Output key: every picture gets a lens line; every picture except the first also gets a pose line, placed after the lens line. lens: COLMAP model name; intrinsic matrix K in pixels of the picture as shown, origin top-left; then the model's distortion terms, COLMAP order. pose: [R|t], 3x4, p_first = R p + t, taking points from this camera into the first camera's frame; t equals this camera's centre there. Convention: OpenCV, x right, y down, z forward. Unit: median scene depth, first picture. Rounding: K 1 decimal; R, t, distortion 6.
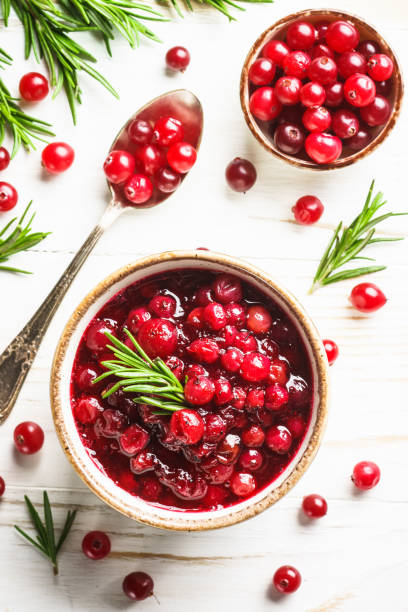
lens RADIAL K [[2325.9, 0, 204.0], [0, 2325.9, 306.0], [0, 0, 1]] dist [0.125675, -1.400858]
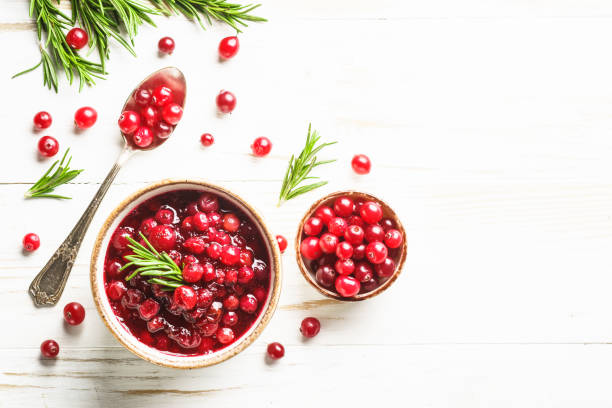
lens RADIAL K [[2325.9, 0, 306.0], [0, 2325.9, 204.0], [0, 0, 1]] dist [0.125675, -1.400858]
pose [[0.997381, -0.045934, 0.055865, -0.010588], [0.046859, 0.998783, -0.015375, 0.018863], [-0.055091, 0.017953, 0.998320, -0.462385]]
